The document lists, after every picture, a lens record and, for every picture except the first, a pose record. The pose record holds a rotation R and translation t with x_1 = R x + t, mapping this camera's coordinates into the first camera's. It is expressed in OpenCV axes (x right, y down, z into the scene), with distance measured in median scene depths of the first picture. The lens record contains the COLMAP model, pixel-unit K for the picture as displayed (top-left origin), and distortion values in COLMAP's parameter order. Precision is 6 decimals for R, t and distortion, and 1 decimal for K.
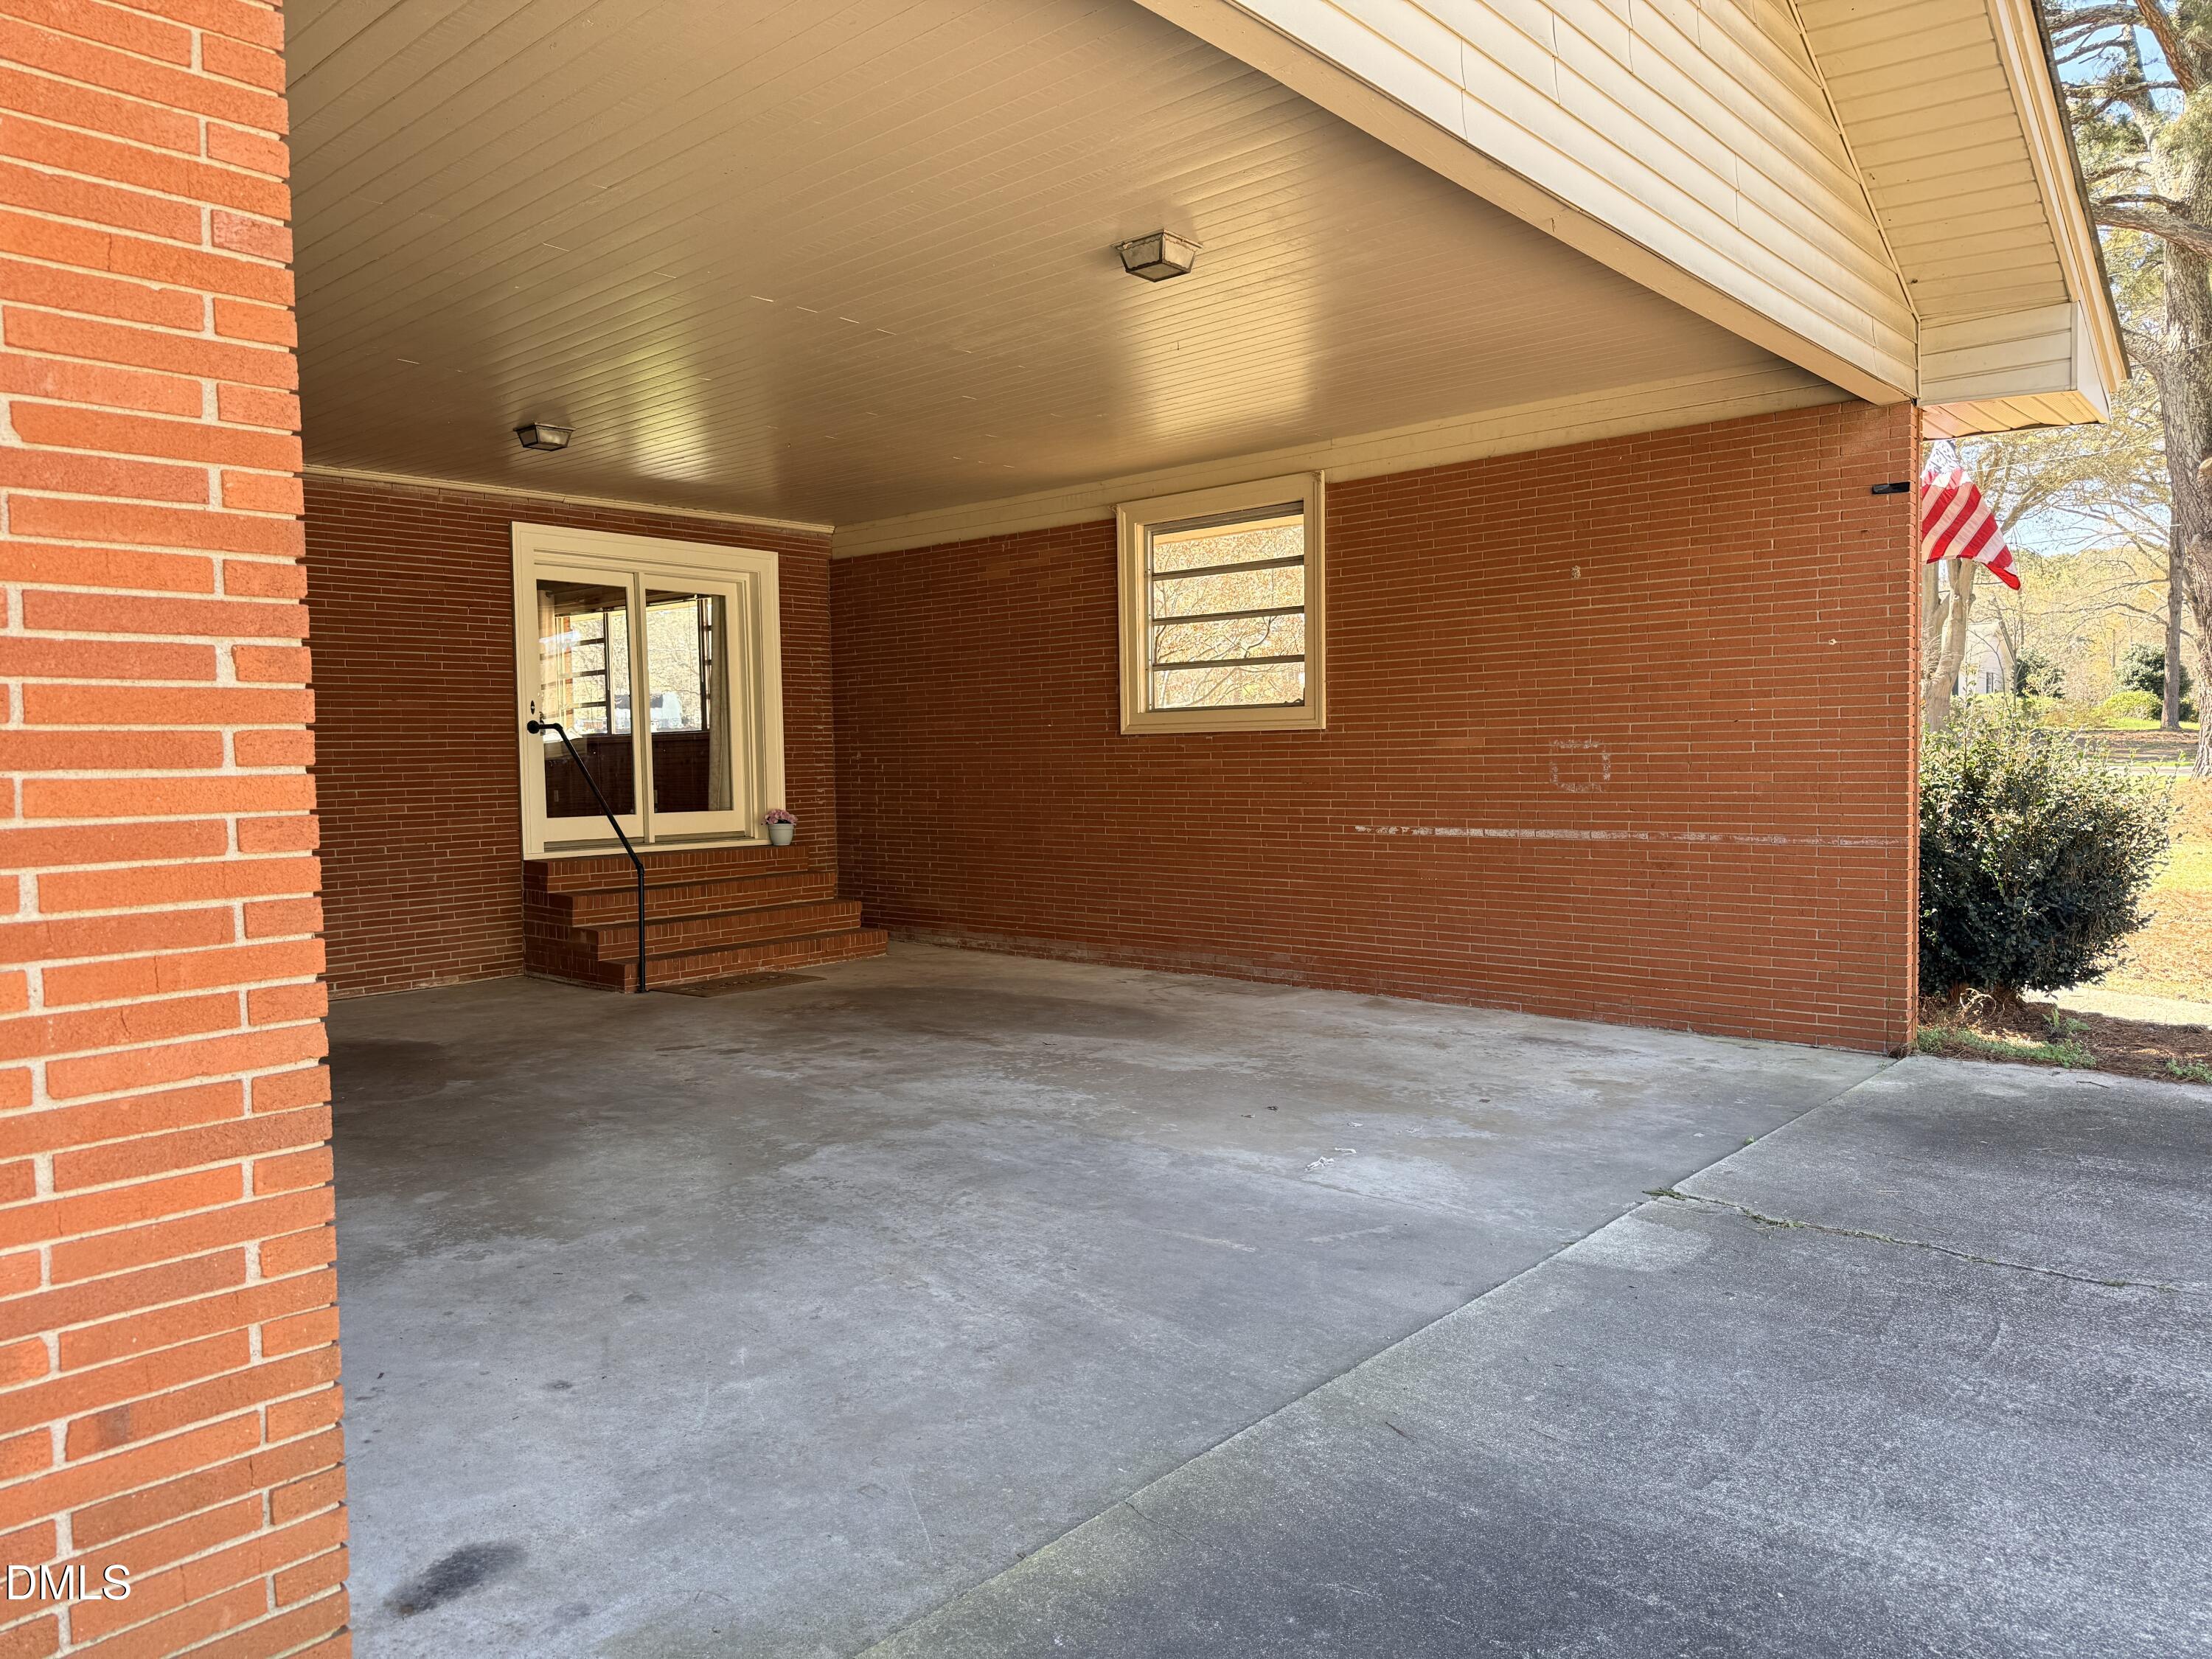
lens RADIAL K [[1518.1, 0, 1106.0], [0, 1518.1, 829.5], [0, 0, 1]] dist [0.111963, -0.000349]
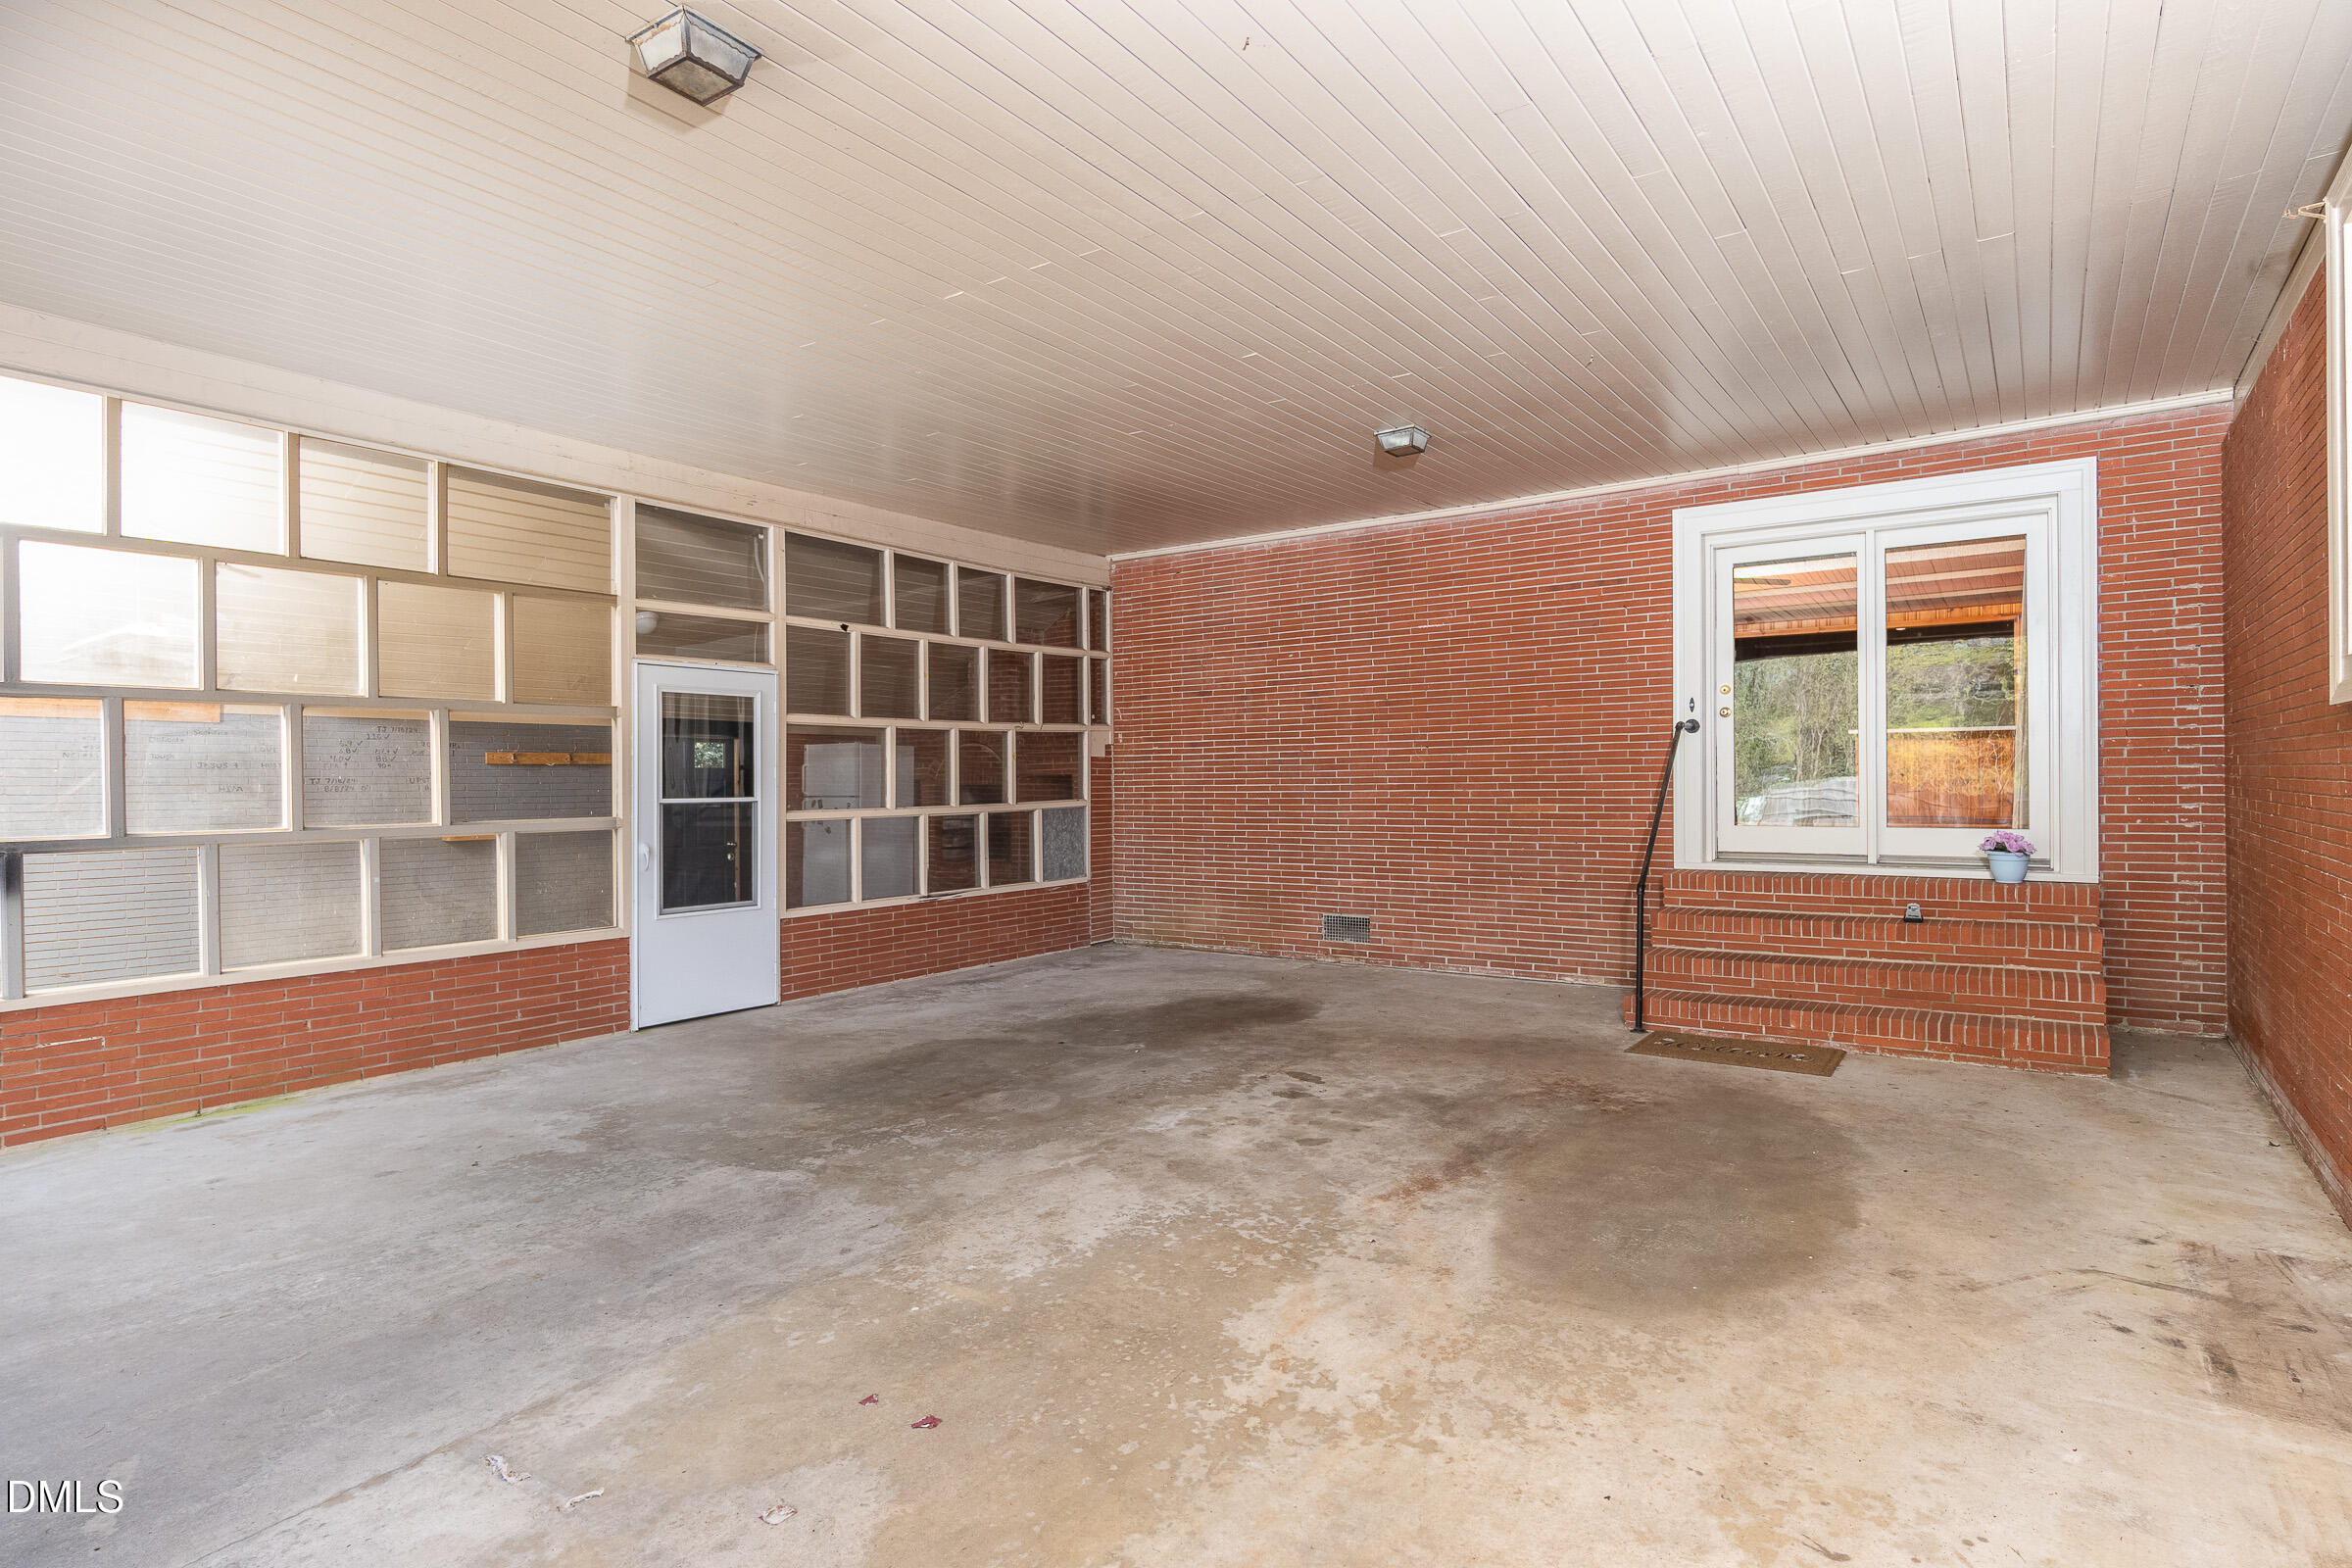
lens RADIAL K [[1222.5, 0, 1176.0], [0, 1222.5, 784.0], [0, 0, 1]] dist [-0.002711, -0.000093]
pose [[0.110639, 0.020483, -0.993650, 0.648243], [-0.040017, 0.999069, 0.016139, -0.062451], [0.993055, 0.037977, 0.111356, 1.233230]]
